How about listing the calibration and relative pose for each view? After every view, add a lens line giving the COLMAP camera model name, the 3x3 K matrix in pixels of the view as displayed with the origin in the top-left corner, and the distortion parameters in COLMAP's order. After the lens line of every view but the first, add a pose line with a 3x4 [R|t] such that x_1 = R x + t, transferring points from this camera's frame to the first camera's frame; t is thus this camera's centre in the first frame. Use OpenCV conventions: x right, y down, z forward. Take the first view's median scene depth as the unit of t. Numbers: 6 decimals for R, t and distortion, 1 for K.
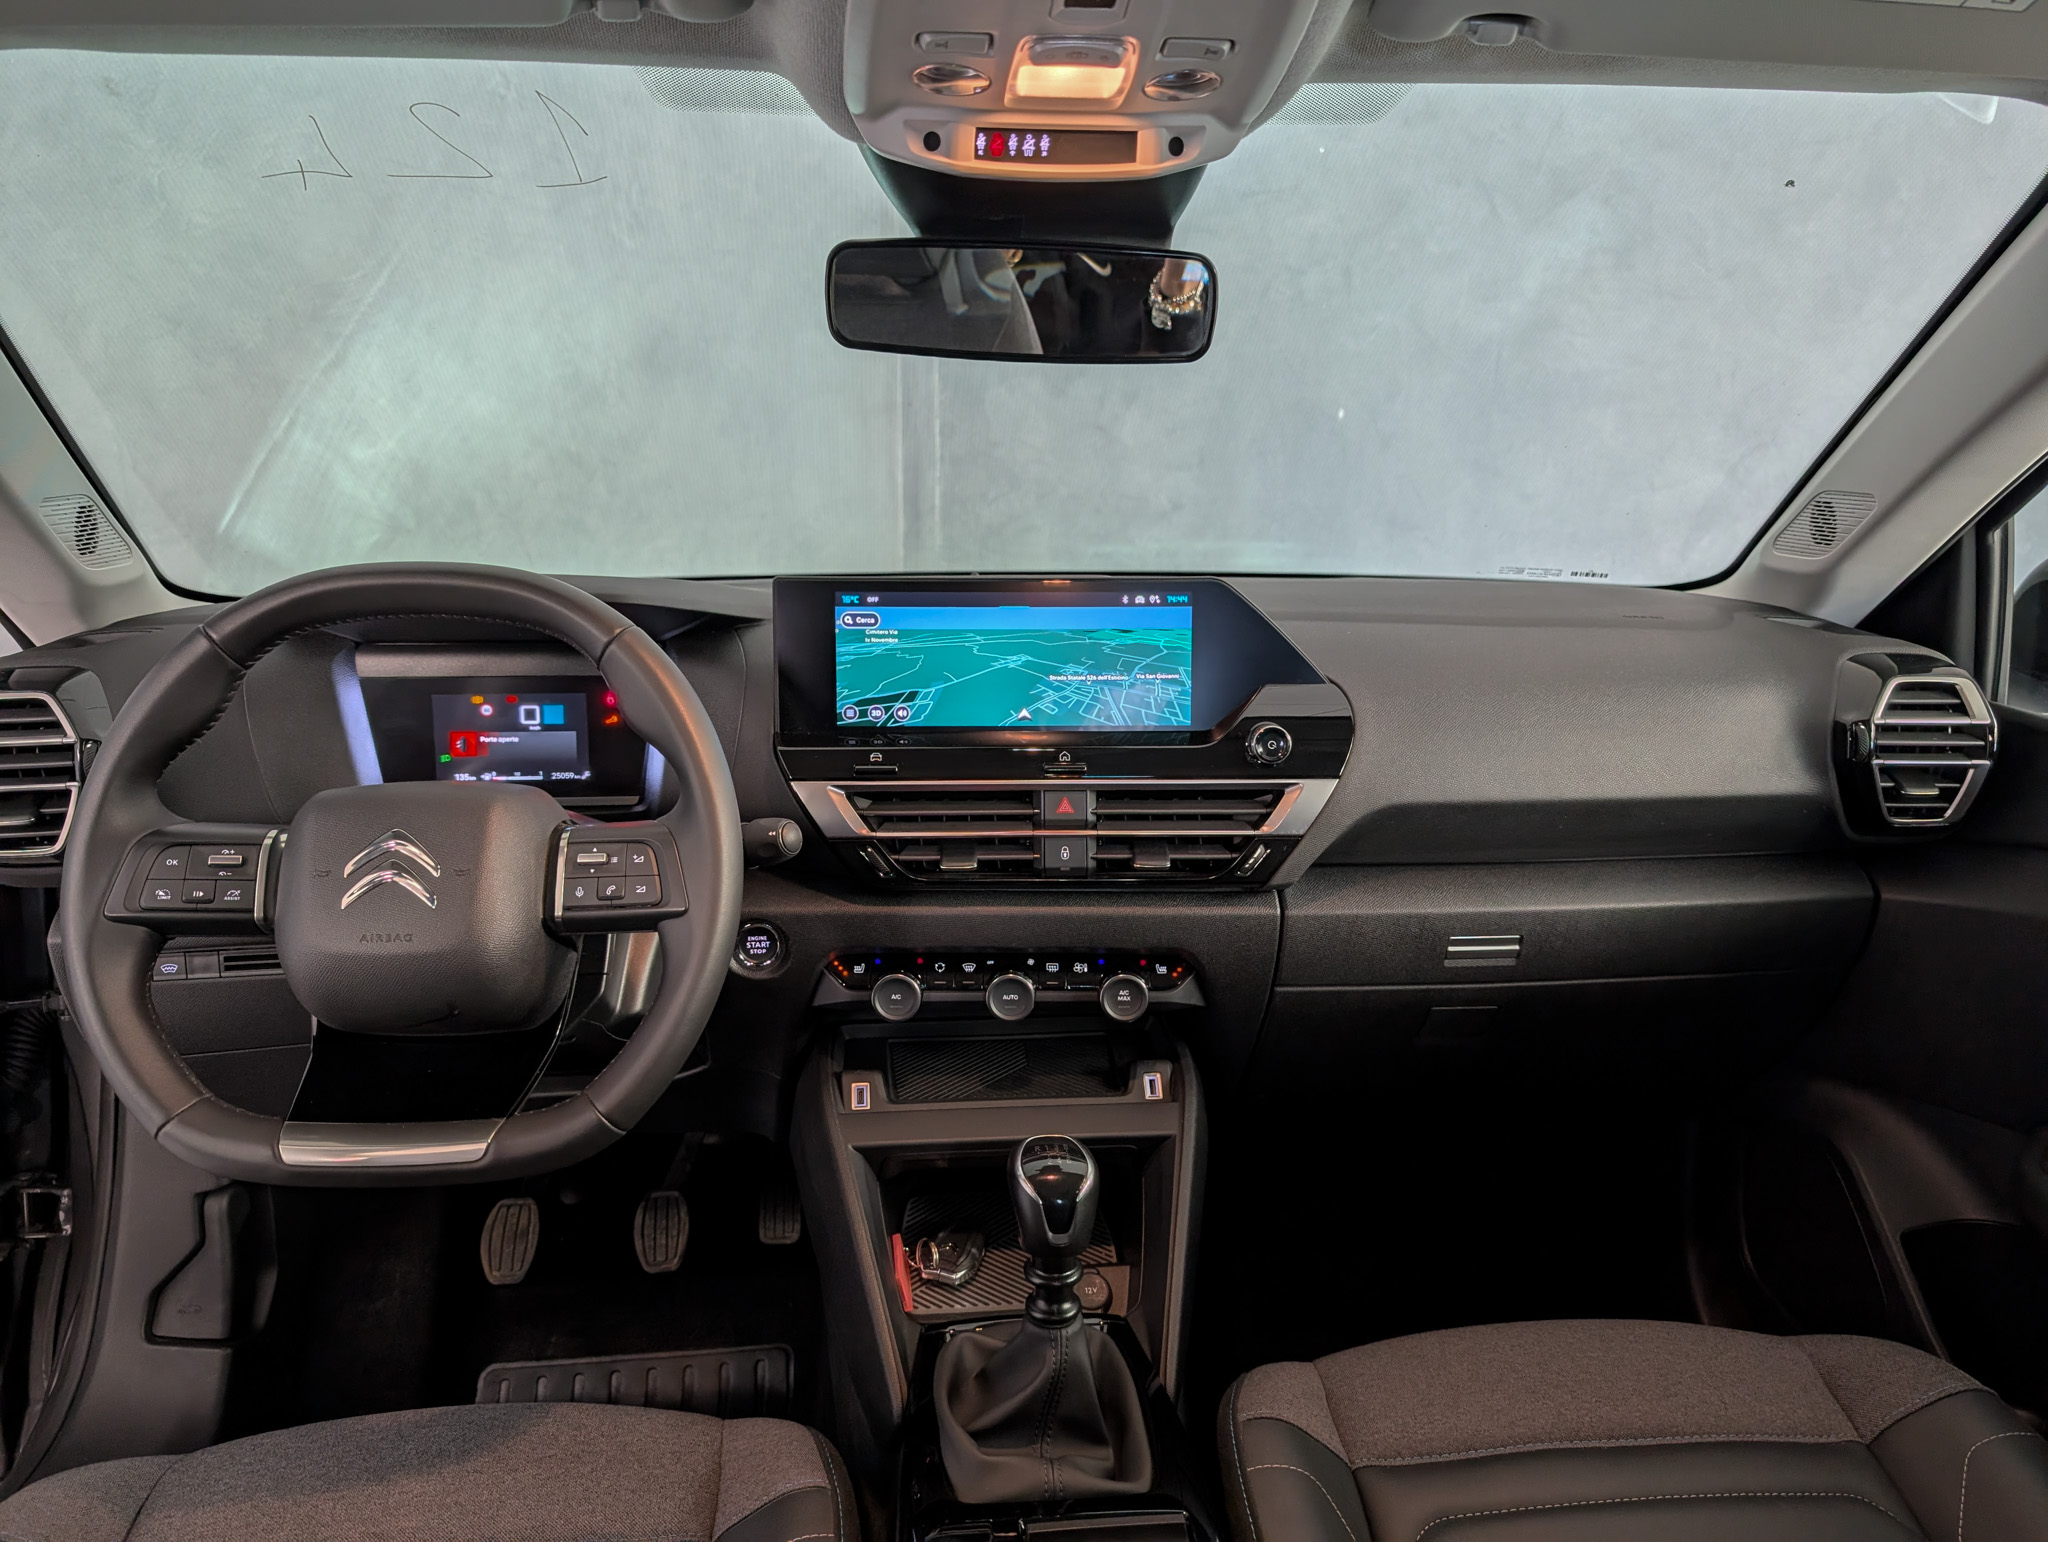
lens RADIAL K [[1506.7, 0, 1049.9], [0, 1506.7, 750.5], [0, 0, 1]] dist [0.007721, 0.000148]
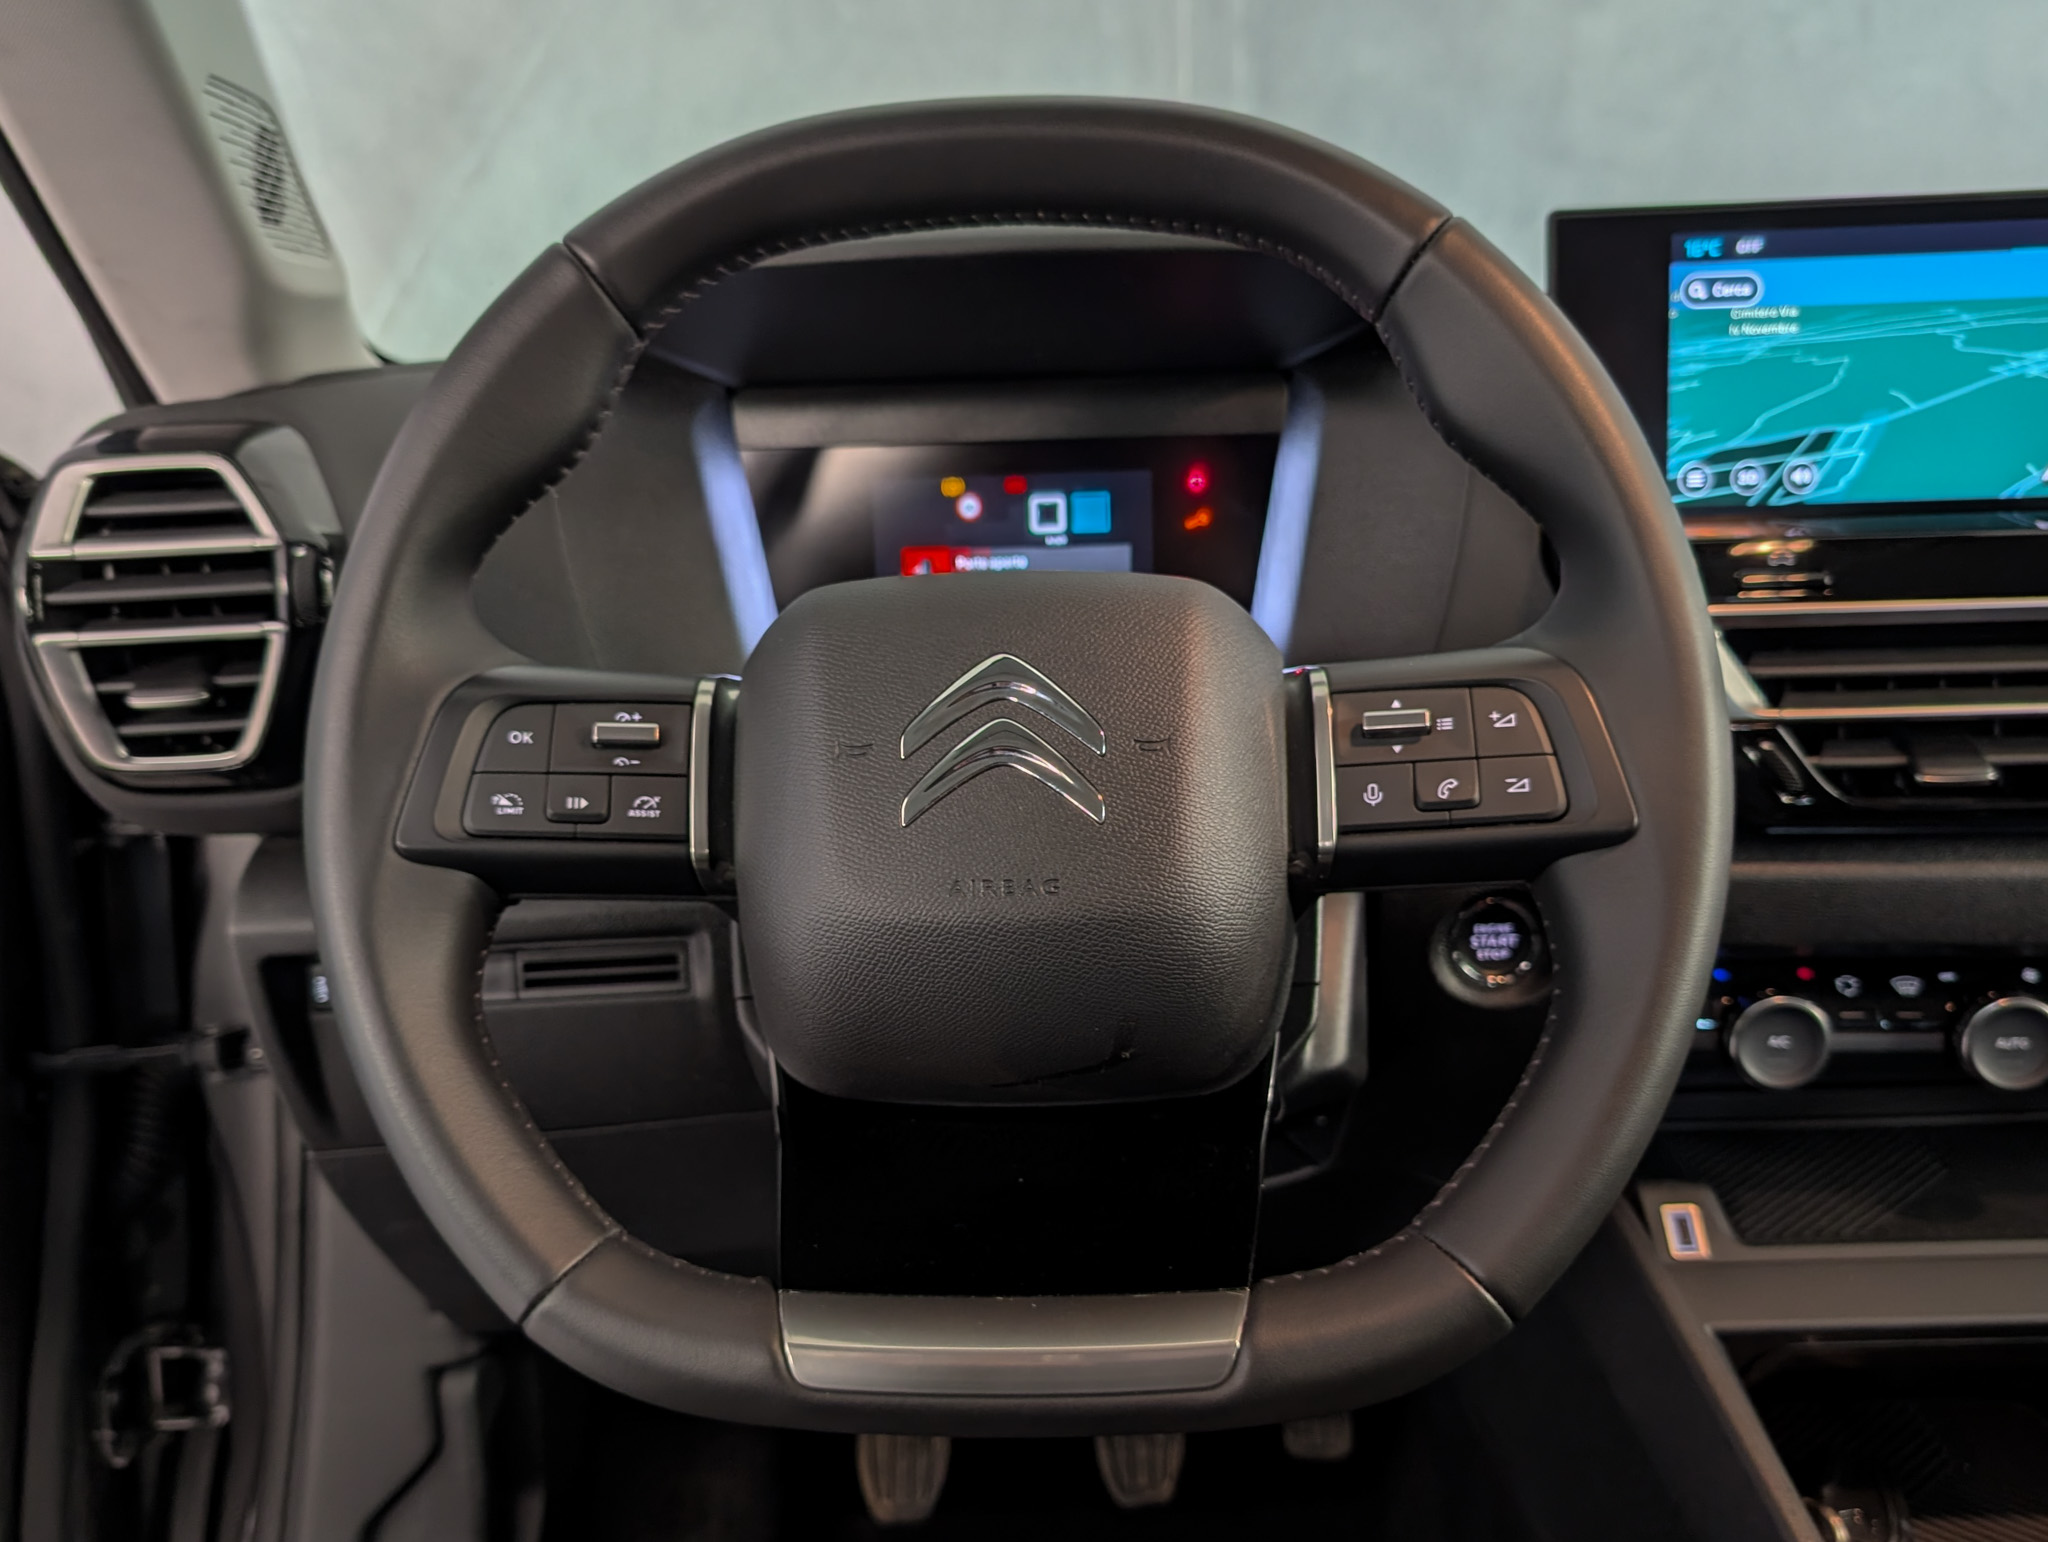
lens RADIAL K [[1835.8, 0, 1027.2], [0, 1835.8, 812.2], [0, 0, 1]] dist [0.068454, -0.104036]
pose [[0.993159, -0.012675, -0.116082, -0.283923], [0.015536, 0.999597, 0.023770, 0.068230], [0.115734, -0.025411, 0.992955, 0.355033]]
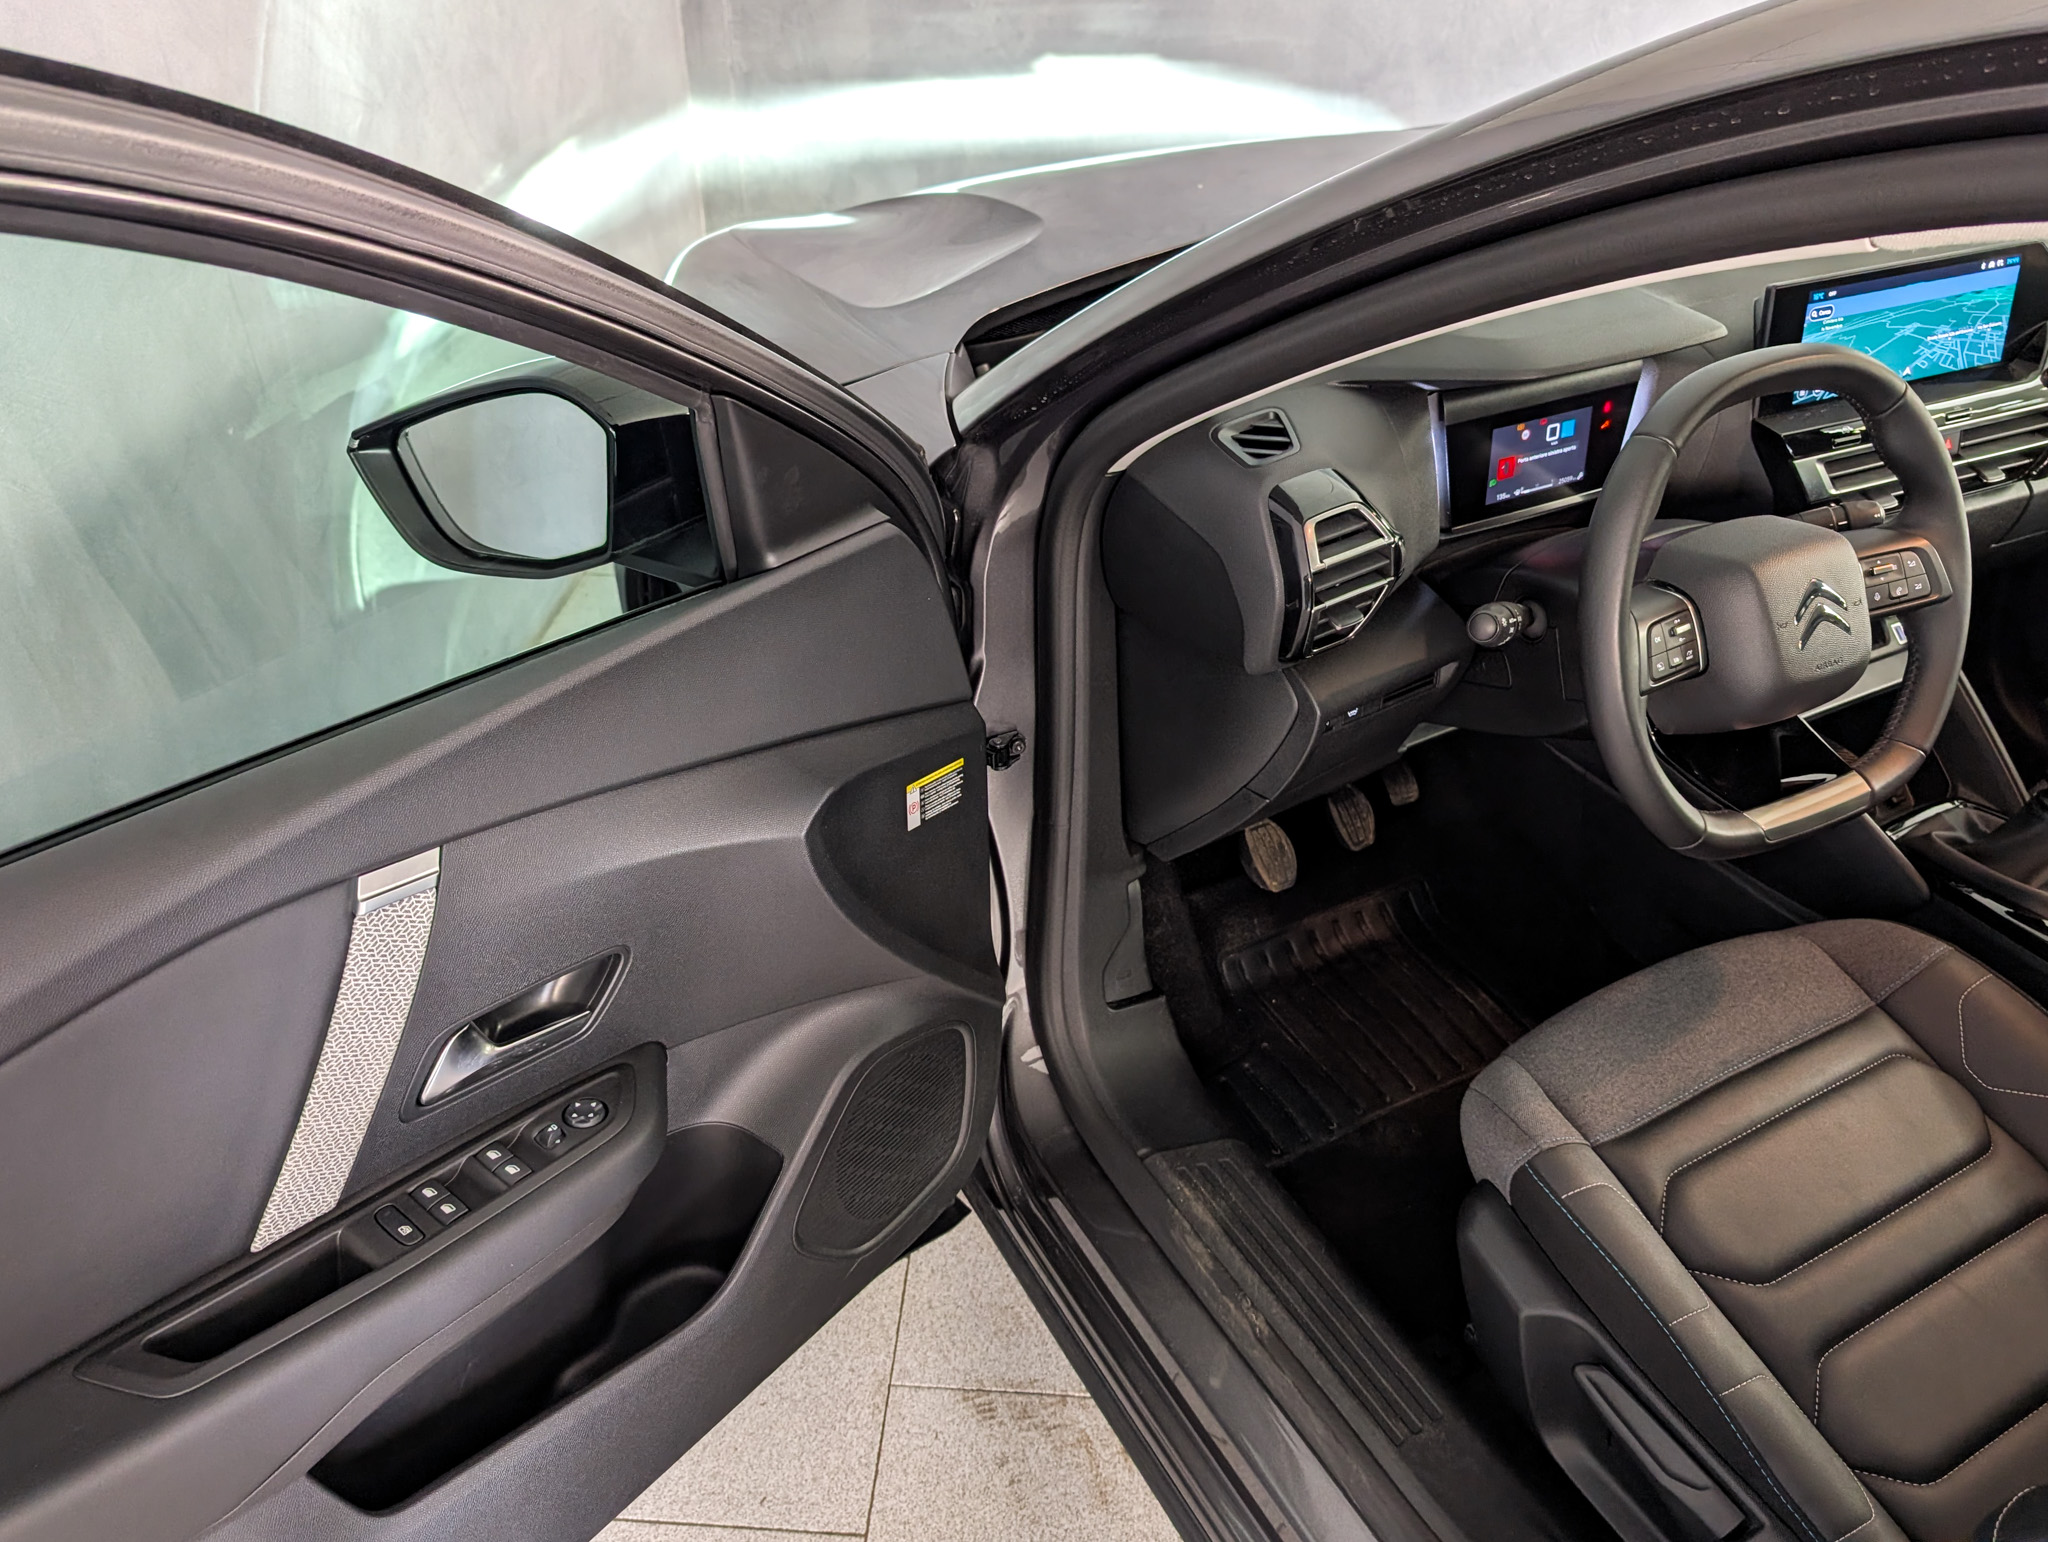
lens RADIAL K [[1590.2, 0, 986.1], [0, 1590.2, 751.6], [0, 0, 1]] dist [0.033979, -0.033065]
pose [[0.925720, -0.216918, 0.309822, -1.192822], [0.091900, 0.923638, 0.372085, -0.295552], [-0.366875, -0.315974, 0.874965, 0.028753]]
